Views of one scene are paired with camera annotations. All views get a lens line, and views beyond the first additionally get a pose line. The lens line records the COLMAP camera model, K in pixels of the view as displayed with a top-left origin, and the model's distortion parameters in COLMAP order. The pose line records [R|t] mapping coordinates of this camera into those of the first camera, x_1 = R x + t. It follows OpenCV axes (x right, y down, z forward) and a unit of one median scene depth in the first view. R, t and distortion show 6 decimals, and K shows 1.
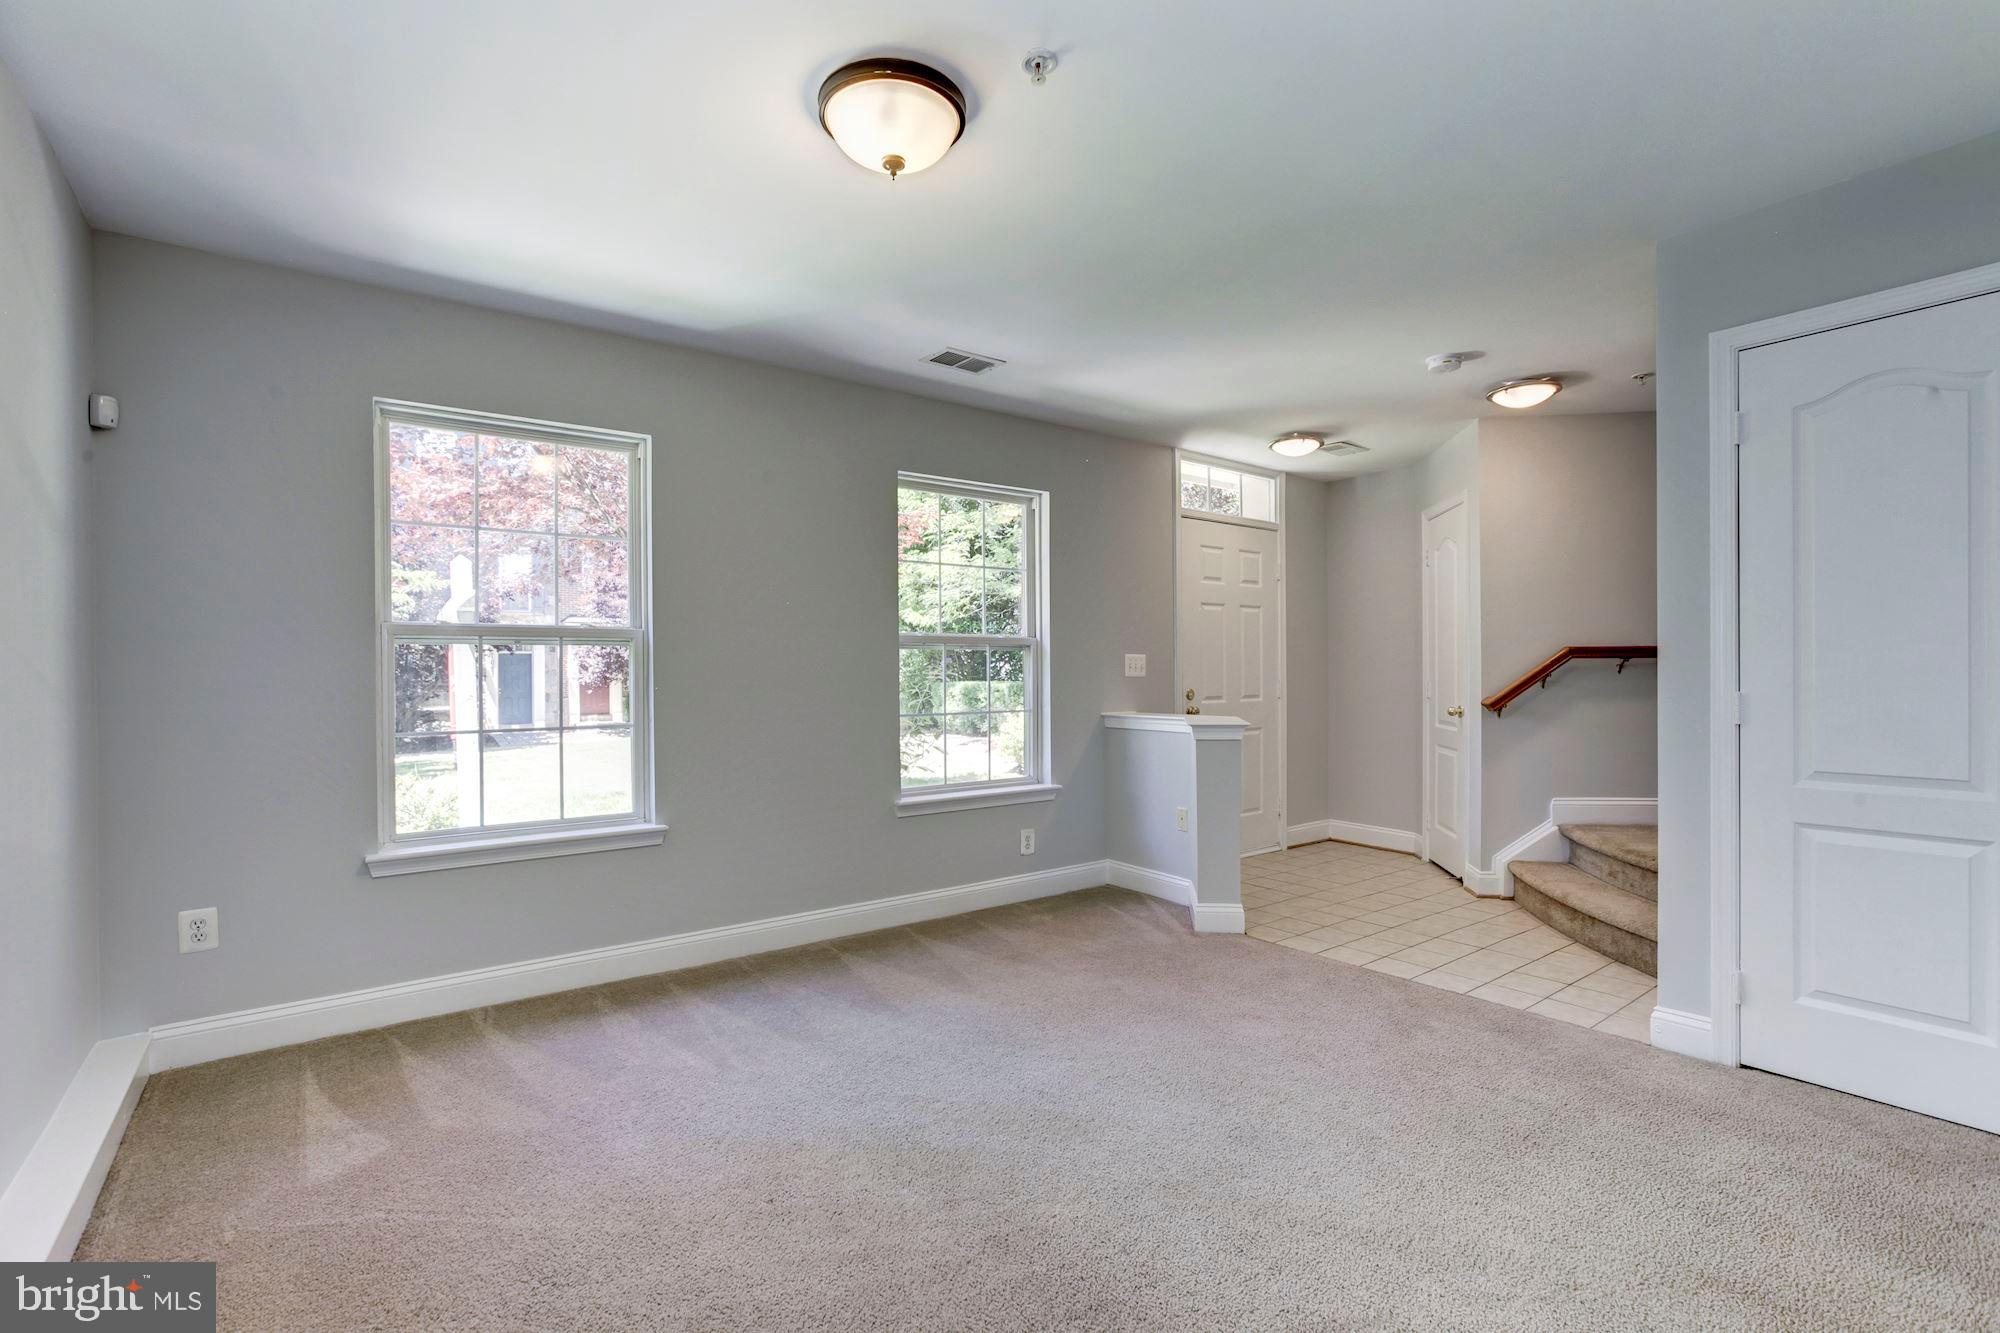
lens RADIAL K [[937.5, 0, 1016.3], [0, 937.5, 677.7], [0, 0, 1]] dist [-0.020033, 0.011678]
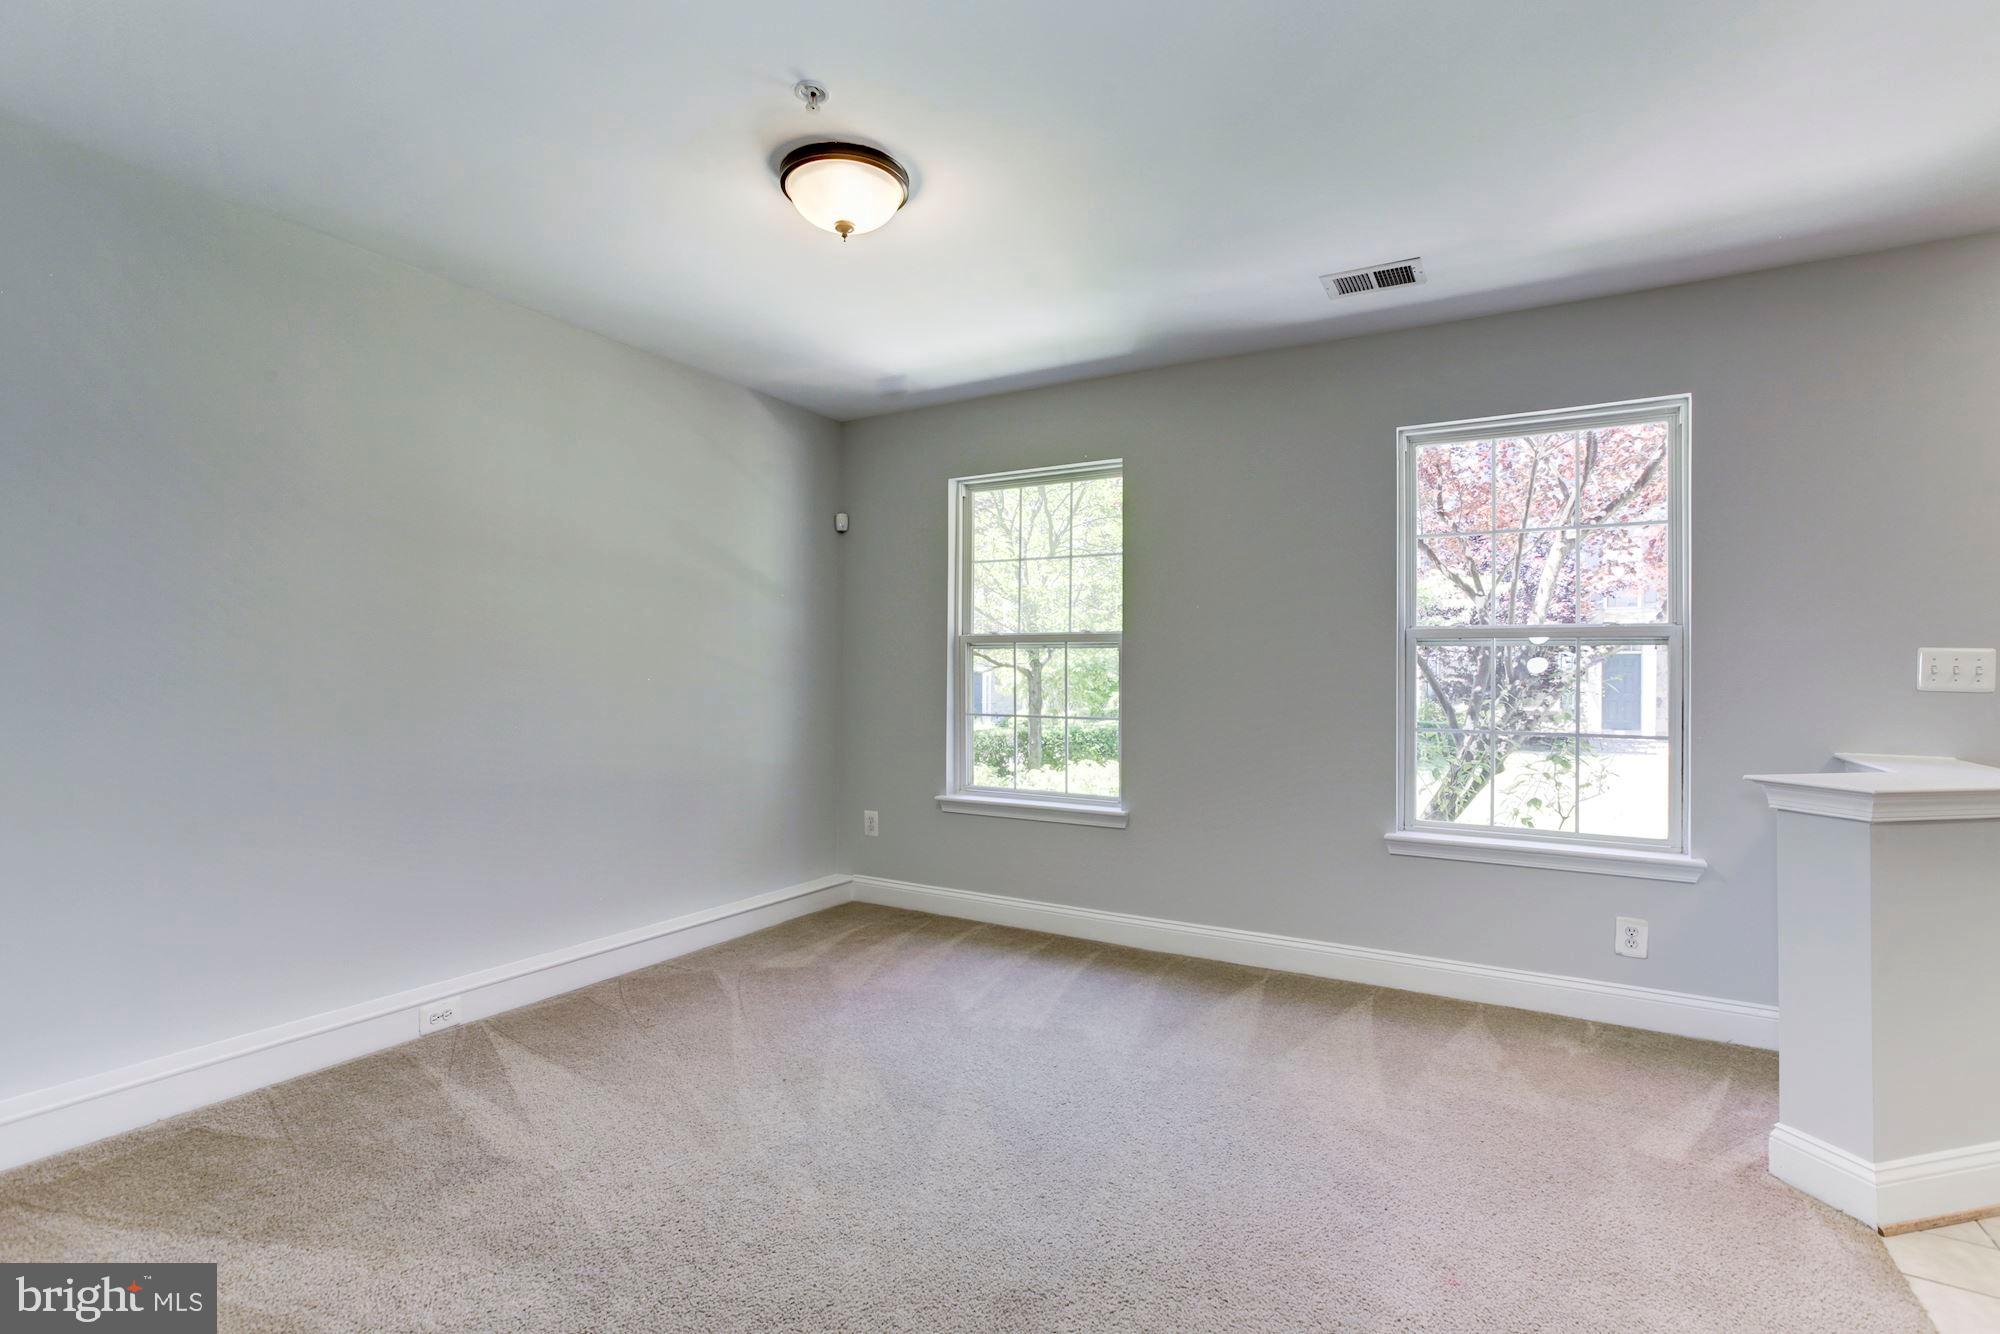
lens RADIAL K [[937.5, 0, 1008.8], [0, 937.5, 673.5], [0, 0, 1]] dist [-0.020033, 0.011678]
pose [[0.374507, 0.009821, -0.927172, 0.467007], [-0.015586, 0.999869, 0.004295, -0.005705], [0.927093, 0.012843, 0.374612, 0.361437]]
